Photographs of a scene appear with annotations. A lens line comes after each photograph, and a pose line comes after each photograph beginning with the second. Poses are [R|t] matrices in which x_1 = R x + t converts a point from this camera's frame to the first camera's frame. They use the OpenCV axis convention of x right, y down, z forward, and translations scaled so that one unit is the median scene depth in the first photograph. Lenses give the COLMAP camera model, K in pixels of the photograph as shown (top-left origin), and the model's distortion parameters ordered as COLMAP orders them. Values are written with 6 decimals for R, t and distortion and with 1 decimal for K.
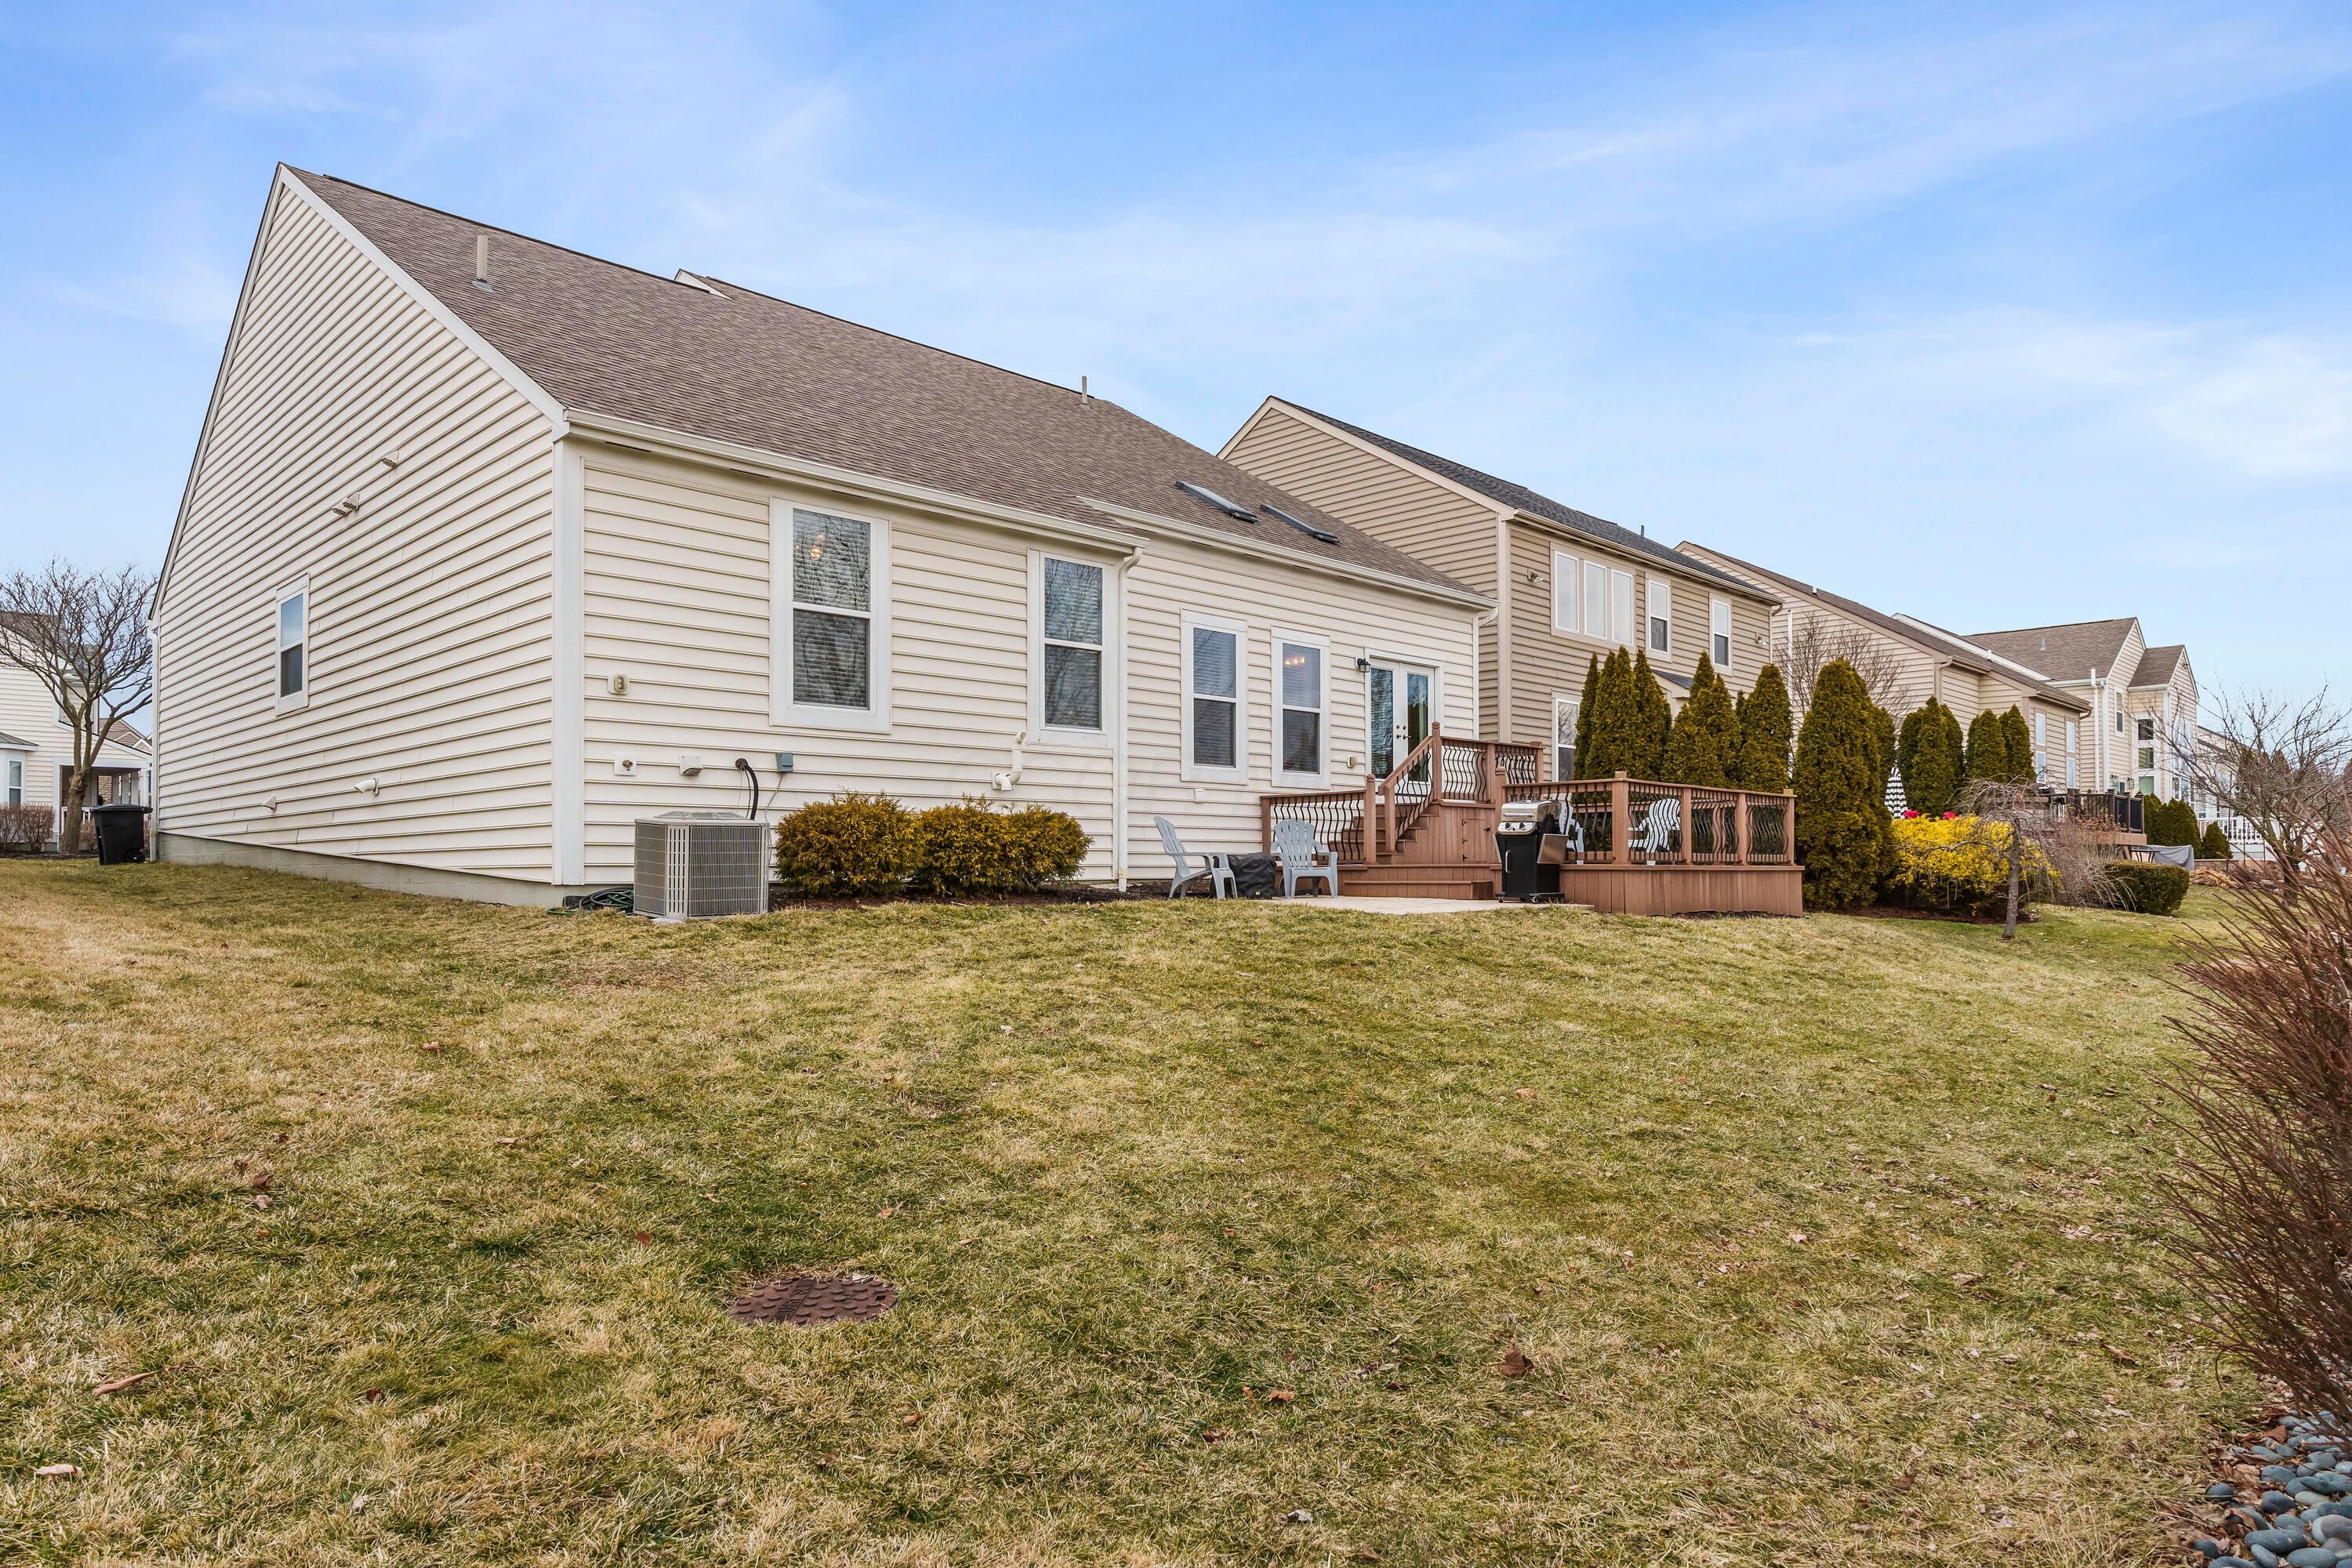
lens RADIAL K [[1428.5, 0, 1175.5], [0, 1428.5, 856.0], [0, 0, 1]] dist [0.001474, -0.001137]
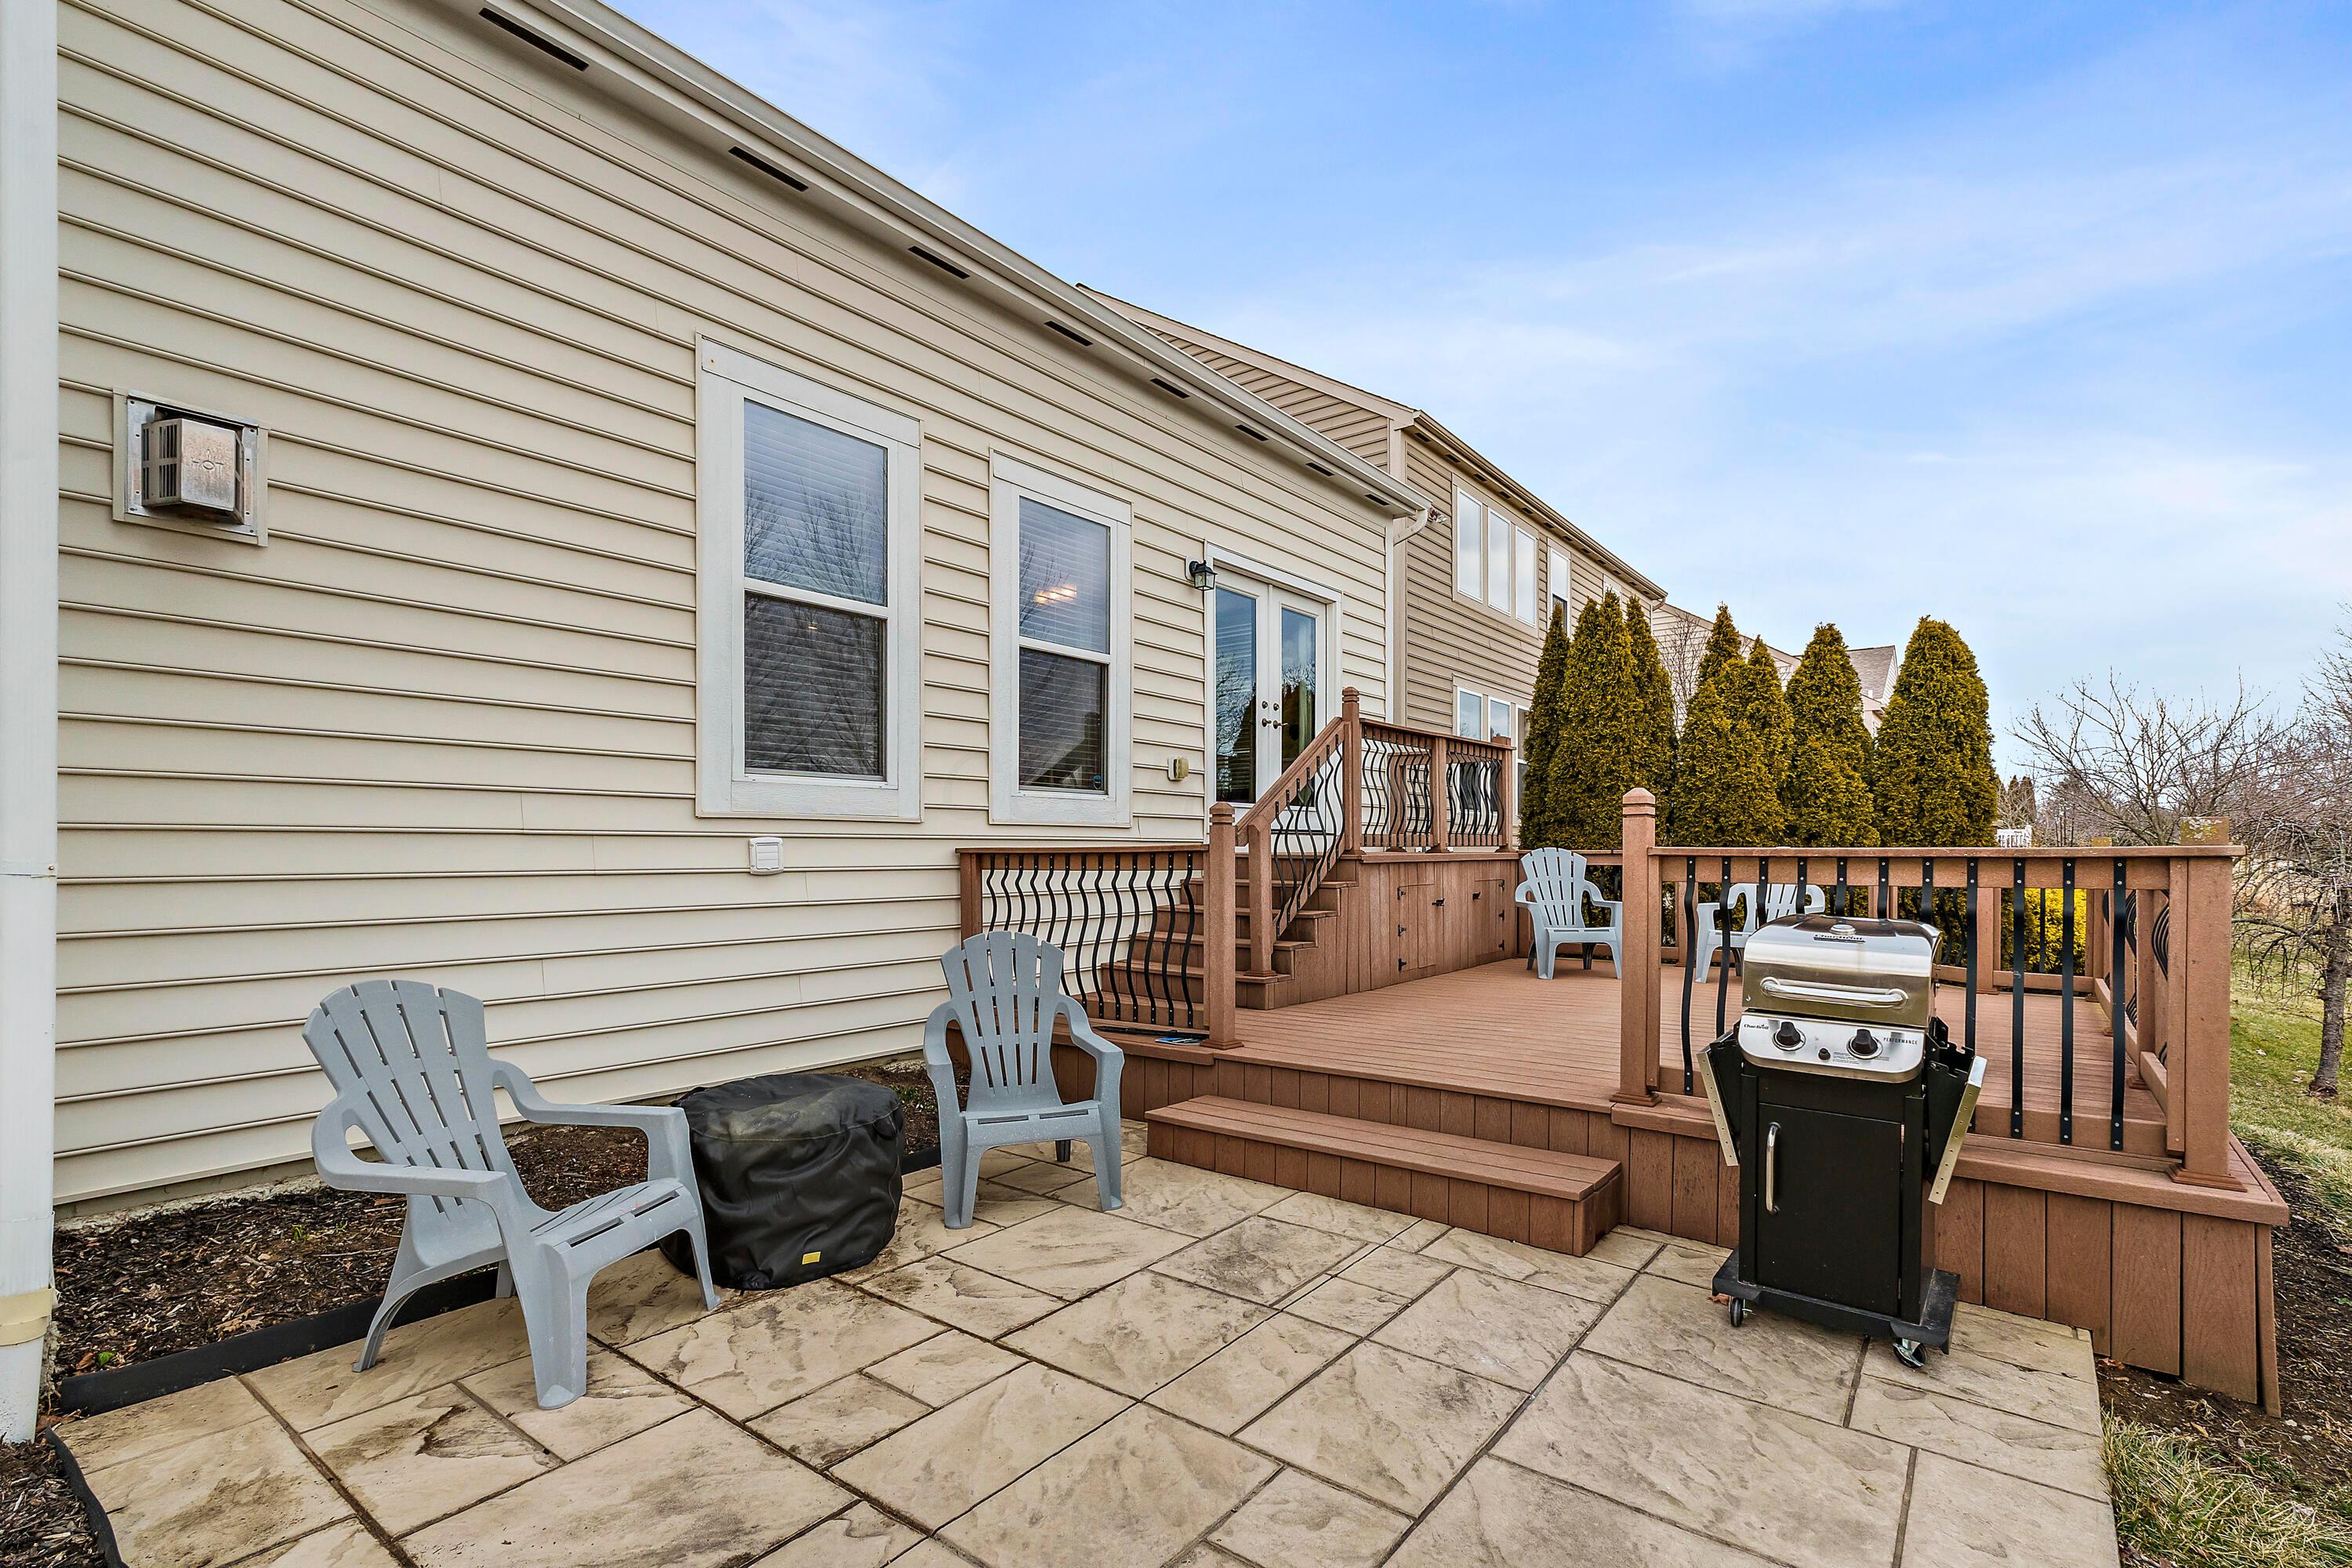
lens RADIAL K [[1082.4, 0, 1211.3], [0, 1082.4, 850.5], [0, 0, 1]] dist [-0.002249, -0.000077]
pose [[0.990108, -0.000729, 0.140303, 0.091705], [-0.000477, 0.999963, 0.008565, -0.045795], [-0.140304, -0.008548, 0.990072, 0.700695]]
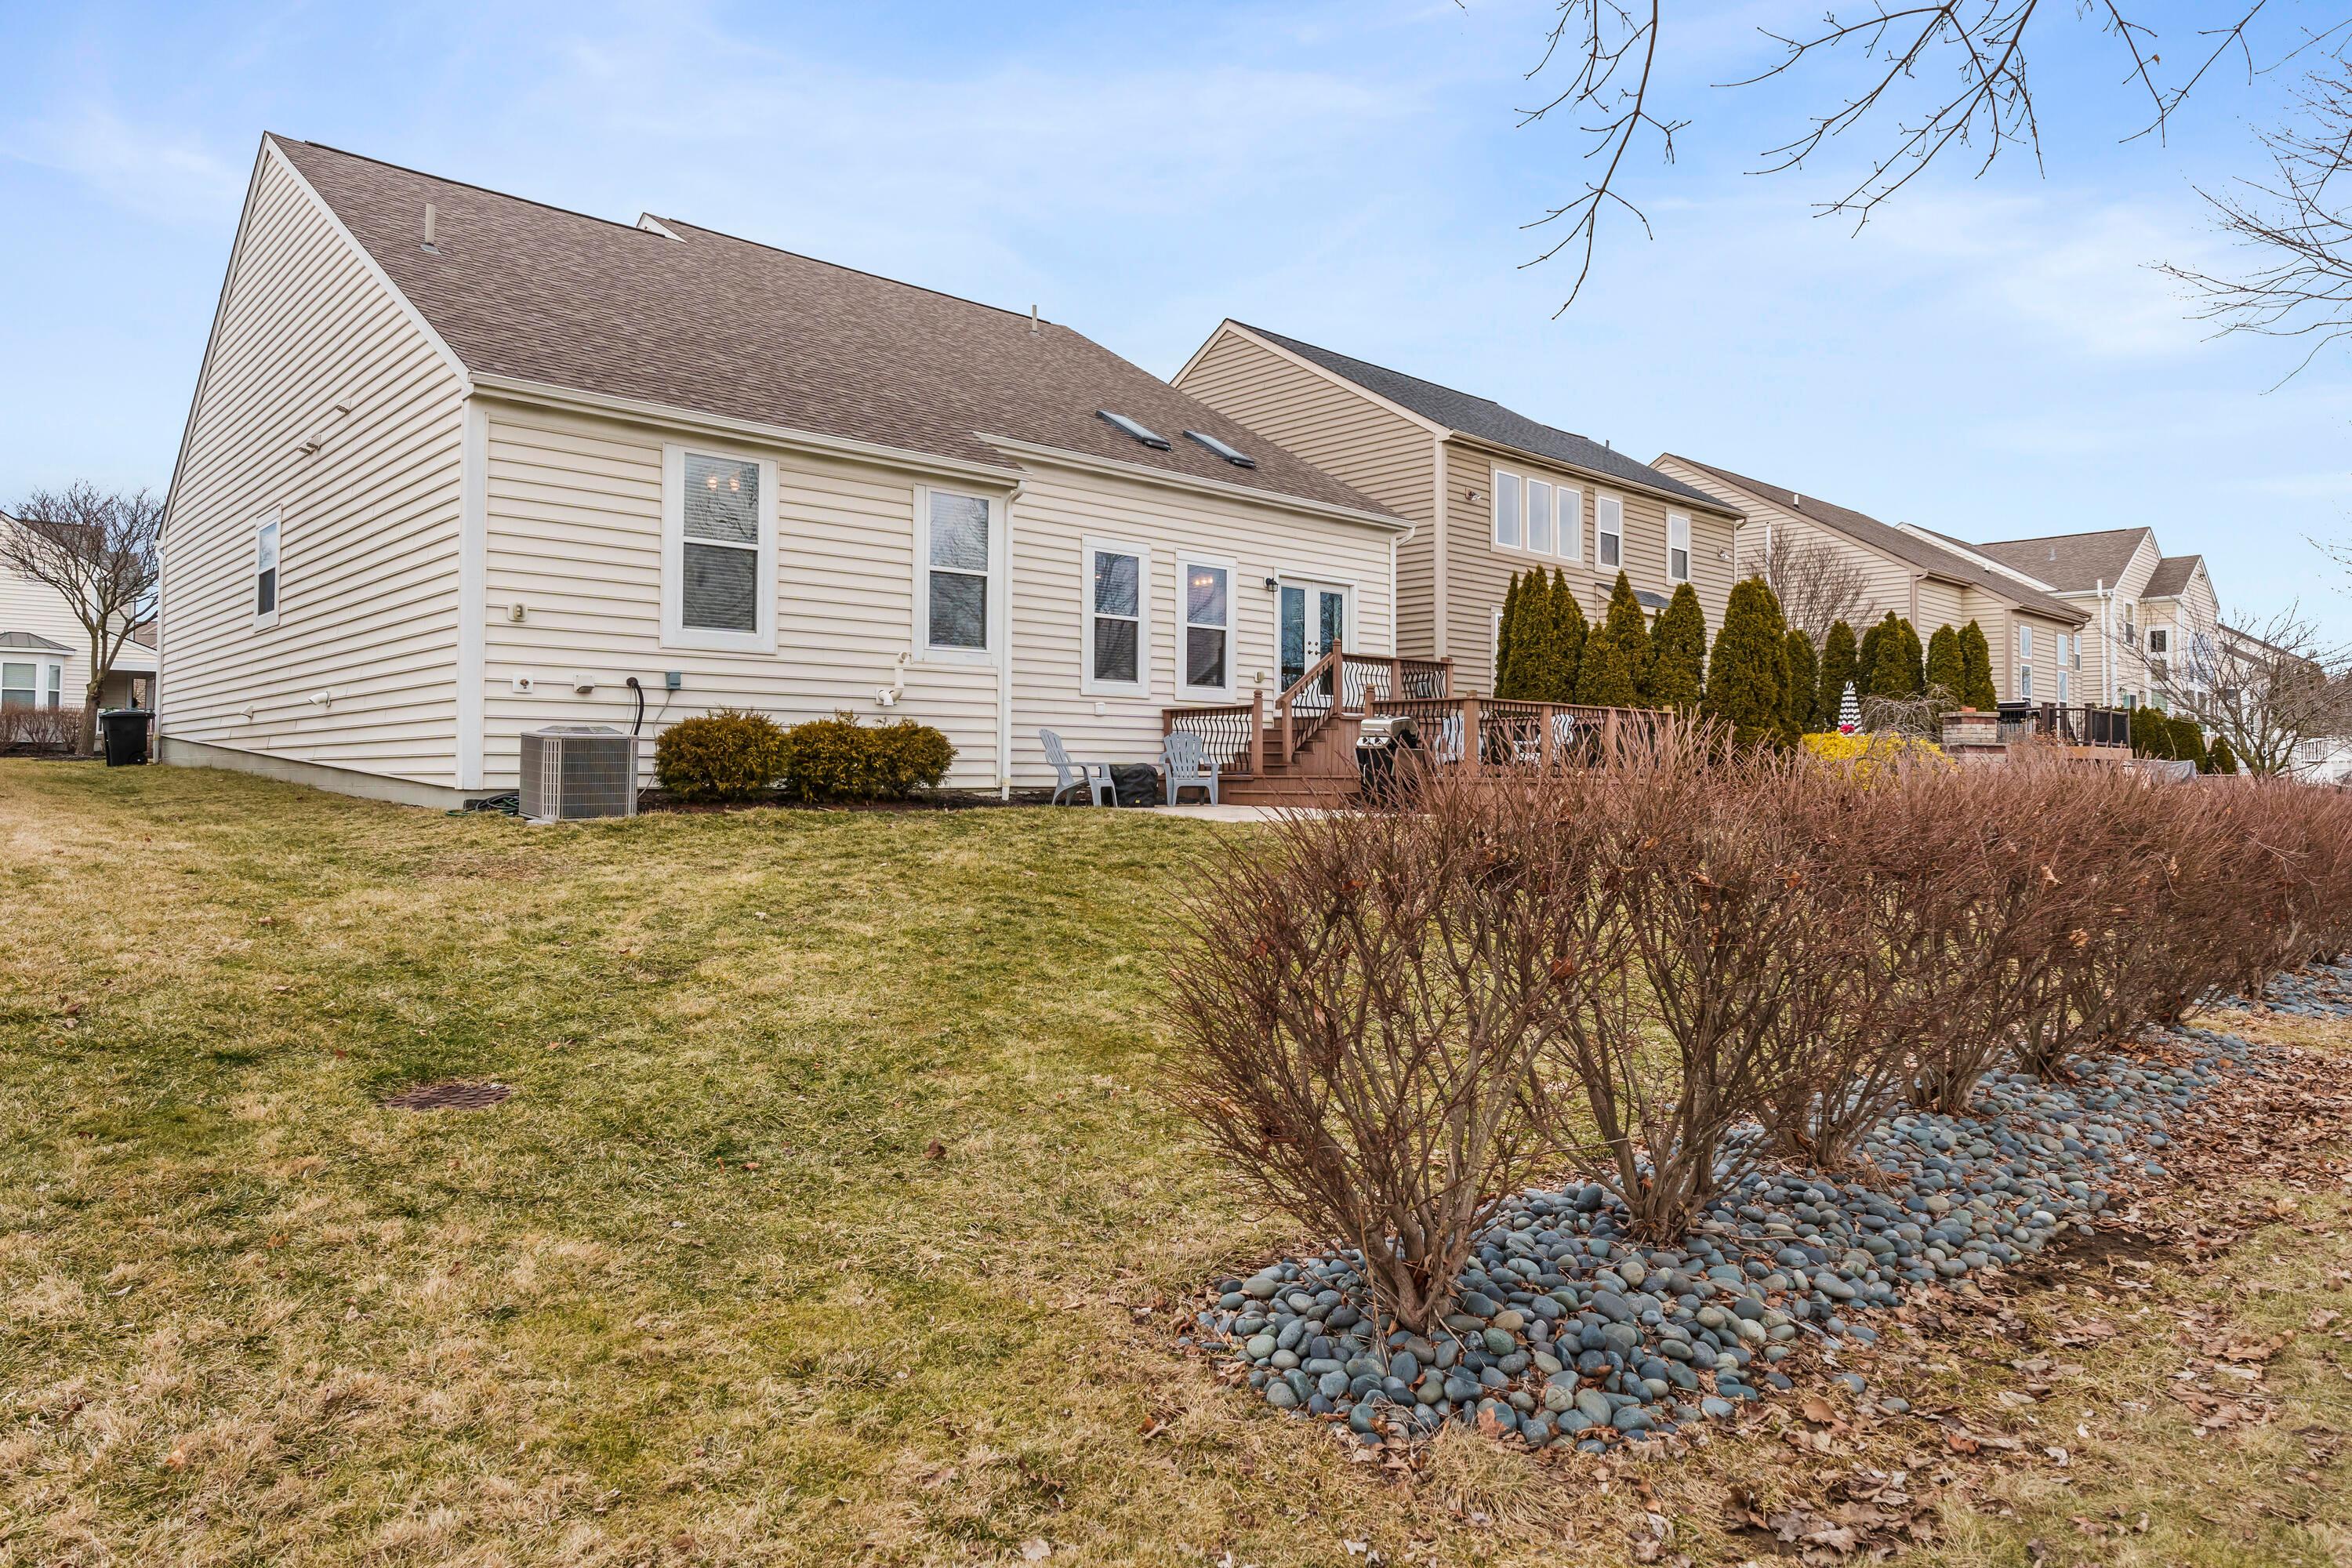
lens RADIAL K [[1458.7, 0, 1152.5], [0, 1458.7, 736.8], [0, 0, 1]] dist [0.000081, 0.000160]
pose [[0.998936, 0.006325, -0.045685, 0.104907], [-0.007103, 0.999832, -0.016892, -0.003666], [0.045570, 0.017199, 0.998813, -0.080871]]
